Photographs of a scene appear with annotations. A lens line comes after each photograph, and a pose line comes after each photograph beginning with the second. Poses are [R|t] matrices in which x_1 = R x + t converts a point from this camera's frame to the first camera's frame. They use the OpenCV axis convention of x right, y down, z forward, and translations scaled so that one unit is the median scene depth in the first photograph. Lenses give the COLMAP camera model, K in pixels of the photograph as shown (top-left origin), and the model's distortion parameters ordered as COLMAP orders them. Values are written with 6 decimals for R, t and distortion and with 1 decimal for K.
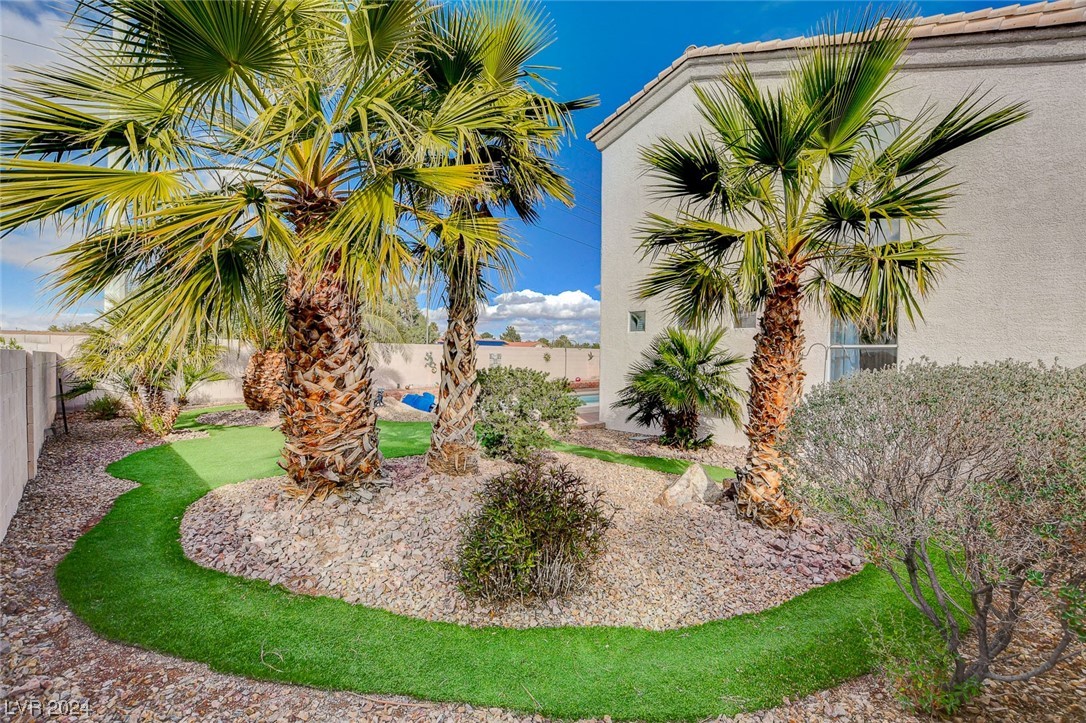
lens RADIAL K [[483.9, 0, 545.5], [0, 483.9, 362.7], [0, 0, 1]] dist [-0.032324, 0.003108]
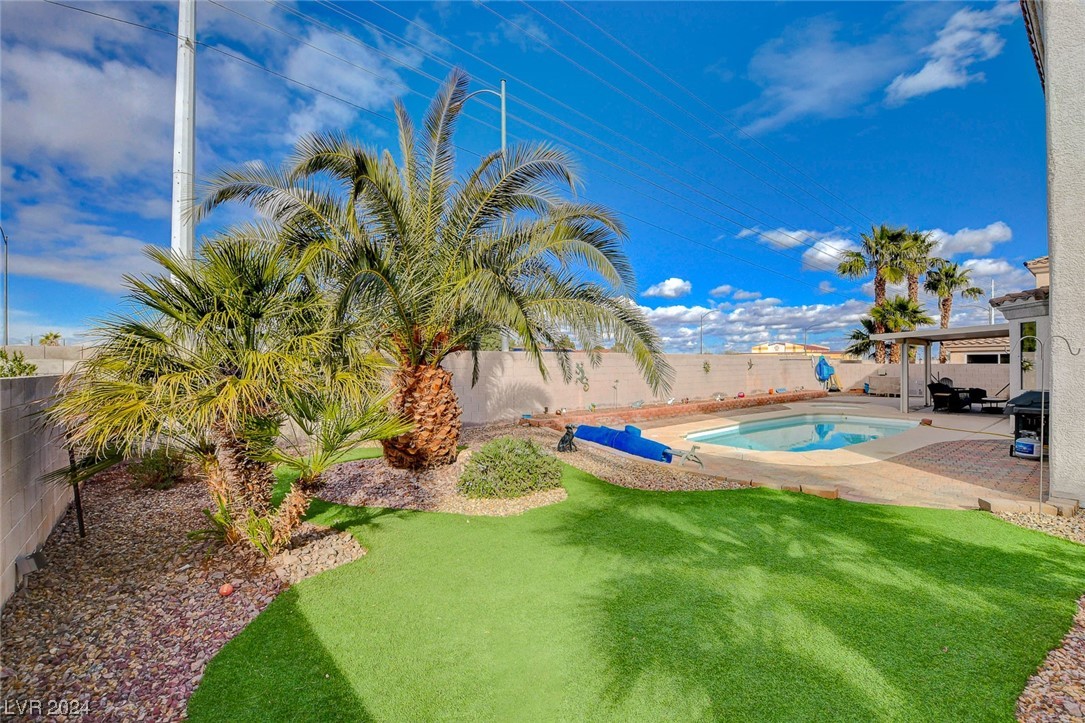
lens RADIAL K [[483.4, 0, 540.1], [0, 483.4, 360.4], [0, 0, 1]] dist [-0.032324, 0.003108]
pose [[0.995343, -0.016772, -0.094928, -0.416874], [0.014729, 0.999646, -0.022178, -0.018008], [0.095267, 0.020677, 0.995237, 0.468301]]
